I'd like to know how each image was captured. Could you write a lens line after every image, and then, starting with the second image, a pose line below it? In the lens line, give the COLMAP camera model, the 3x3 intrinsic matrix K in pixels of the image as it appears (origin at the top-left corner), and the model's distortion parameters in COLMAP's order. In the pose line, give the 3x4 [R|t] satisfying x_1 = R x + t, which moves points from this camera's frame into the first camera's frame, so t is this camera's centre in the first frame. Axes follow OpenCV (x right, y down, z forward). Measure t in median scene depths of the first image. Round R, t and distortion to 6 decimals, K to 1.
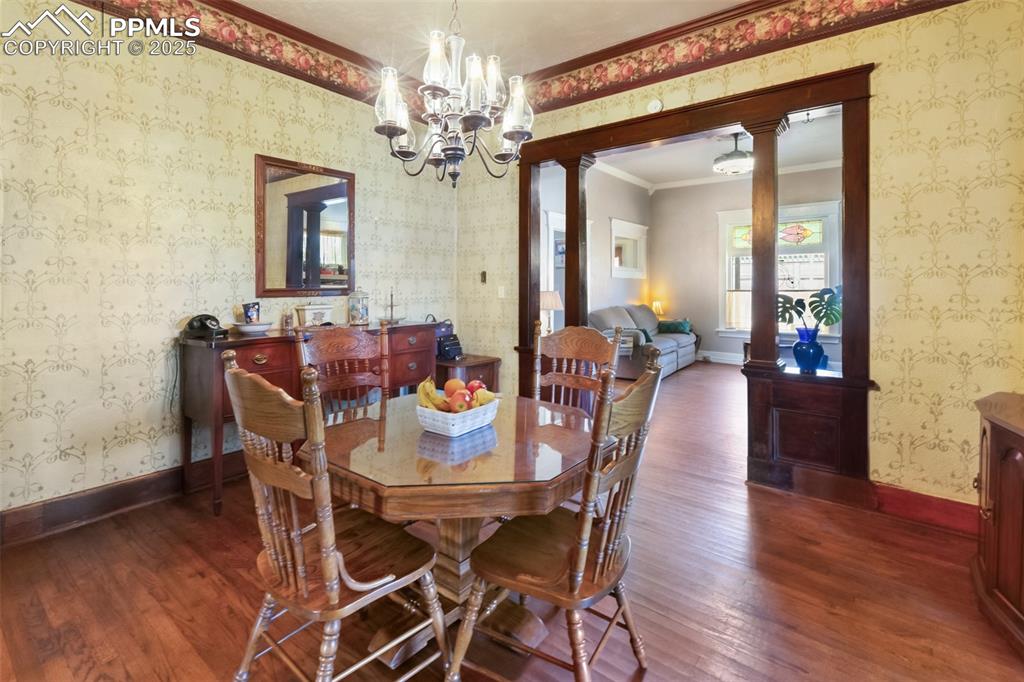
lens RADIAL K [[480.6, 0, 509.2], [0, 480.6, 277.9], [0, 0, 1]] dist [-0.002175, -0.000382]
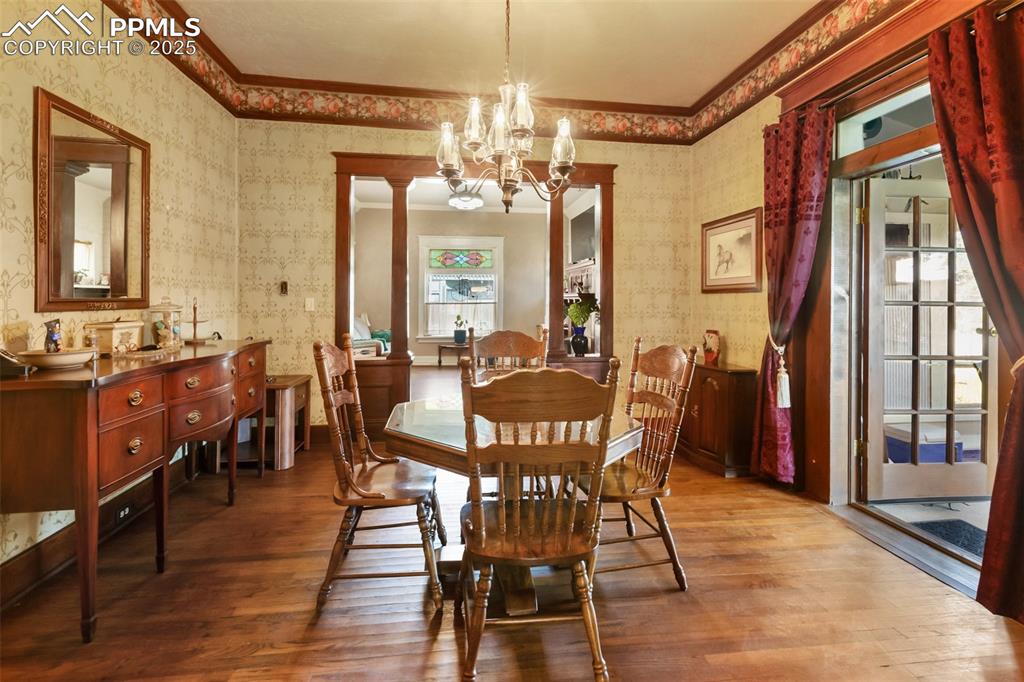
lens RADIAL K [[468.6, 0, 518.0], [0, 468.6, 298.2], [0, 0, 1]] dist [0.001317, -0.000239]
pose [[0.690073, 0.007524, 0.723701, -0.421748], [-0.016209, 0.999856, 0.005060, 0.006948], [-0.723558, -0.015222, 0.690096, 0.084305]]
